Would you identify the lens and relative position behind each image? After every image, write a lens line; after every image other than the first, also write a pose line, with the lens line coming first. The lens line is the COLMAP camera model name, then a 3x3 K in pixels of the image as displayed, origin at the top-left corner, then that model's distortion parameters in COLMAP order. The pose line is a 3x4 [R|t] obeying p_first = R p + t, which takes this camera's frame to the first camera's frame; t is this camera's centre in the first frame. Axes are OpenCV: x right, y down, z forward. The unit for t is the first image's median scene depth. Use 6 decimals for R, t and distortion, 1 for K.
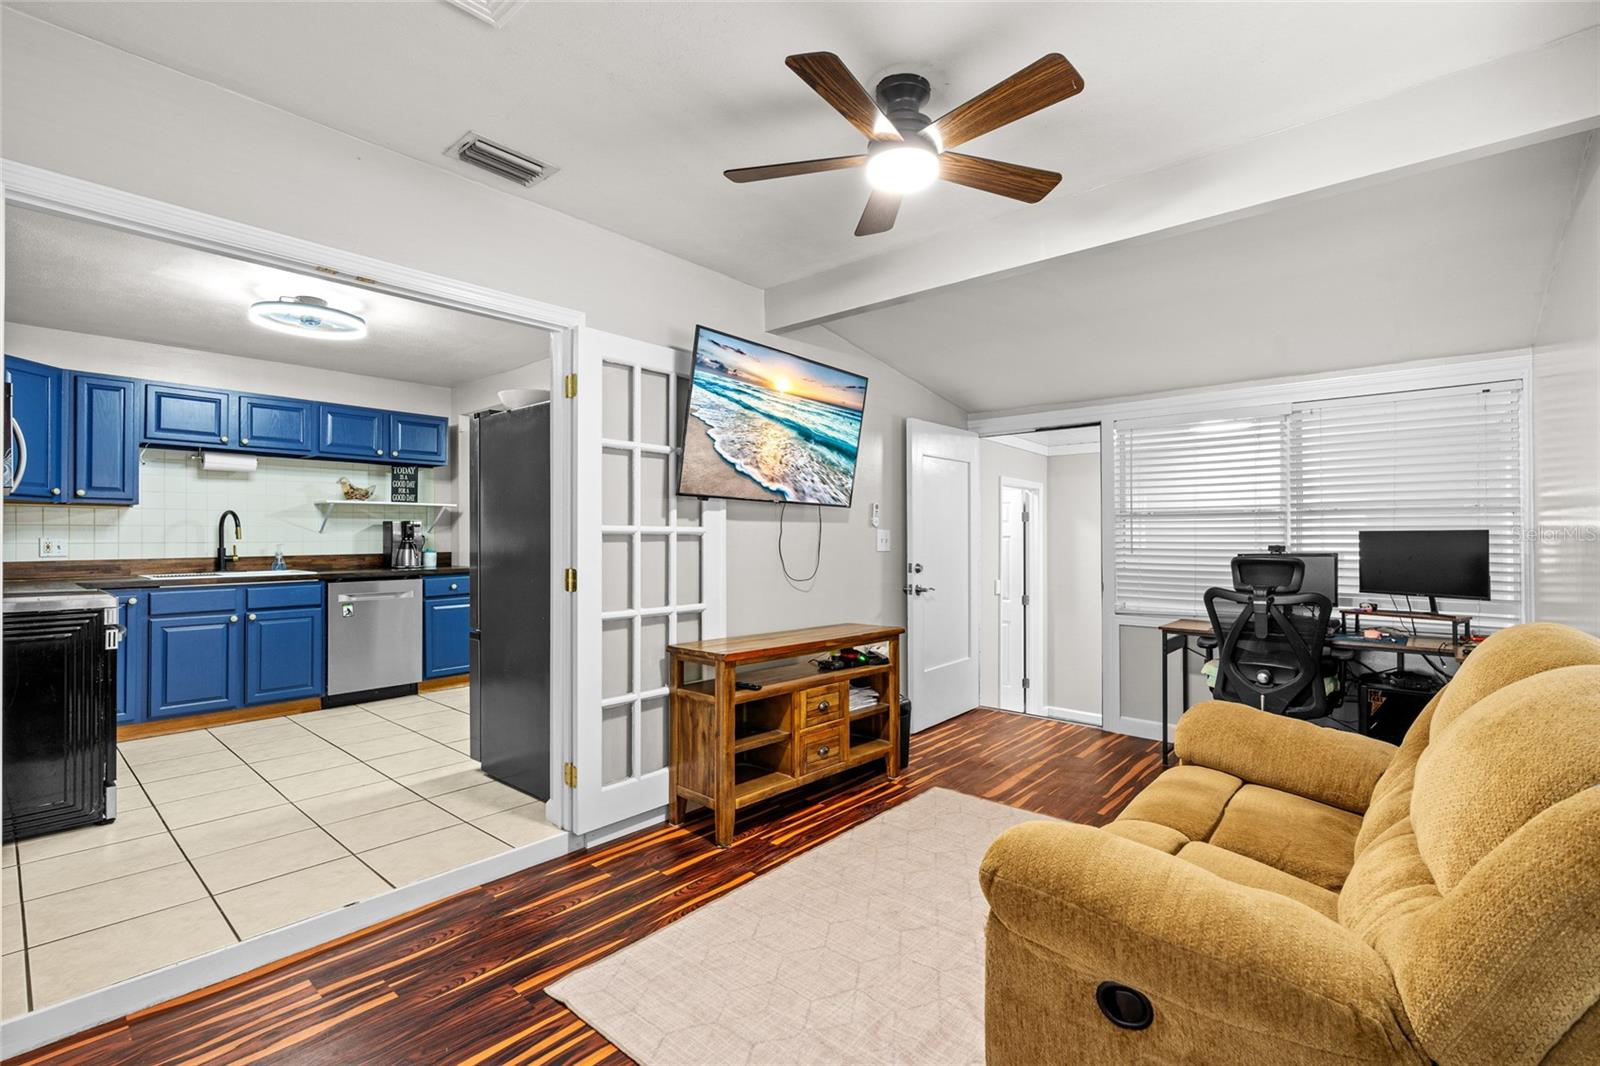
lens RADIAL K [[729.2, 0, 801.7], [0, 729.2, 537.4], [0, 0, 1]] dist [0.003167, 0.000658]
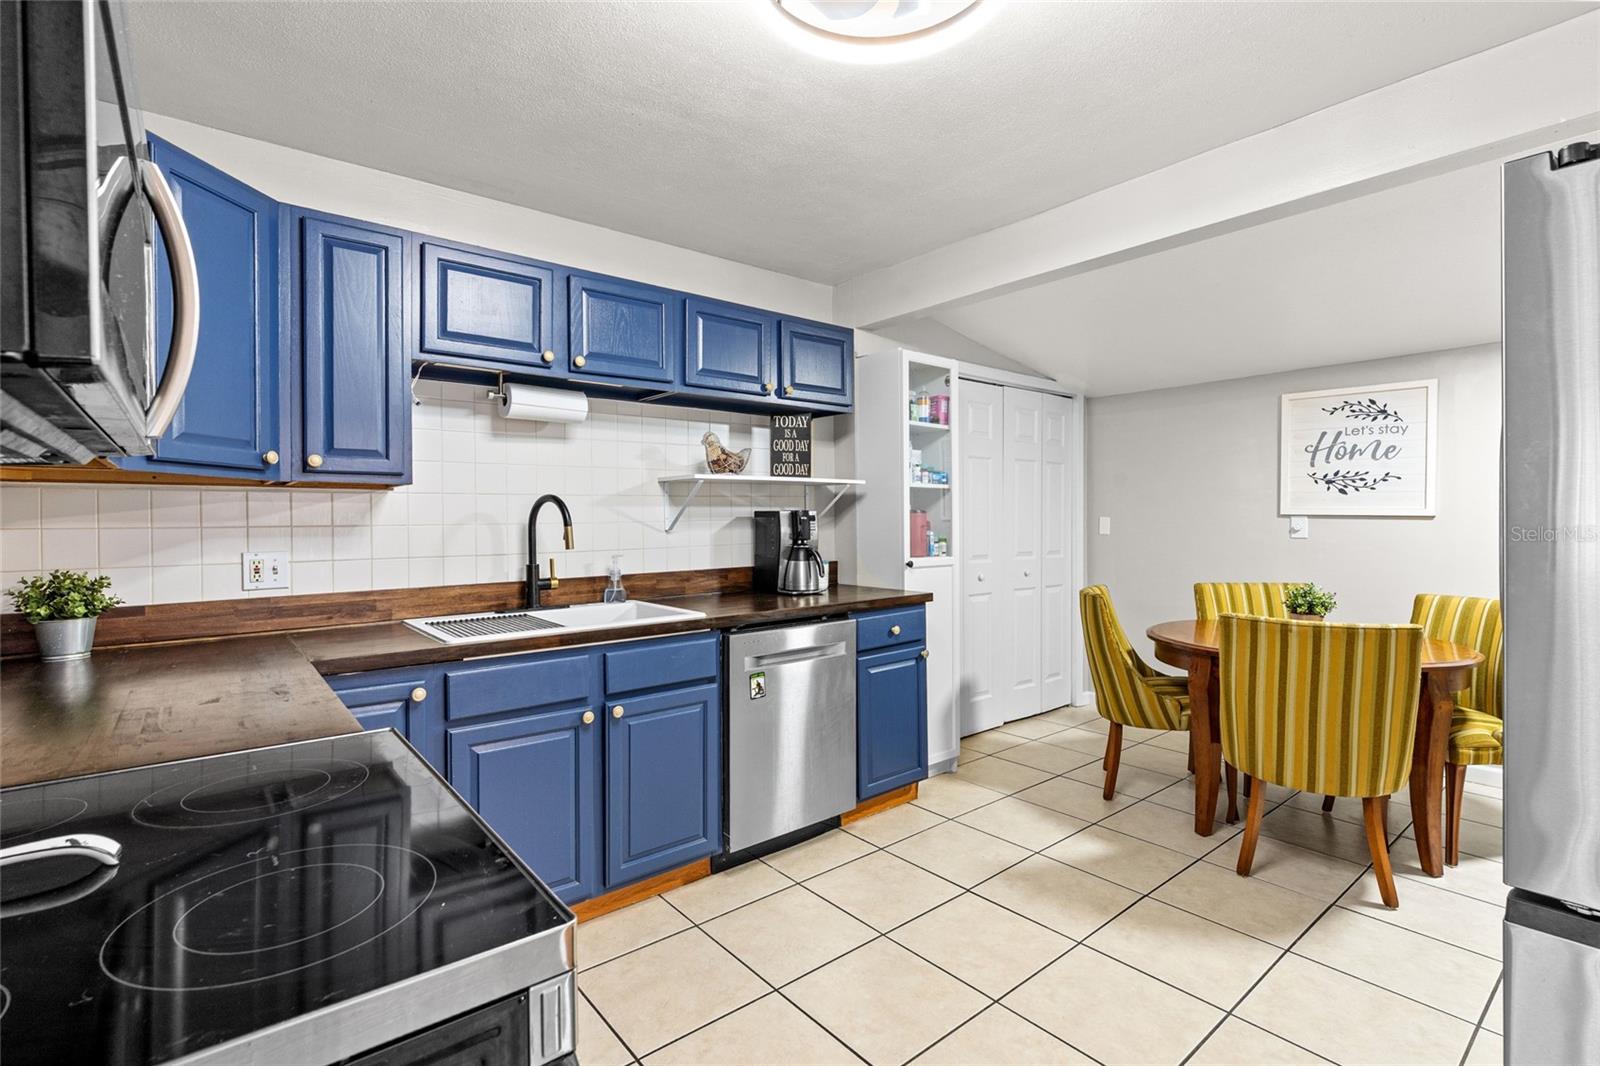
lens RADIAL K [[739.5, 0, 798.7], [0, 739.5, 525.8], [0, 0, 1]] dist [-0.000527, -0.000102]
pose [[0.987914, -0.000863, -0.154998, -0.519881], [0.002997, 0.999904, 0.013533, -0.020962], [0.154971, -0.013834, 0.987822, 0.496858]]
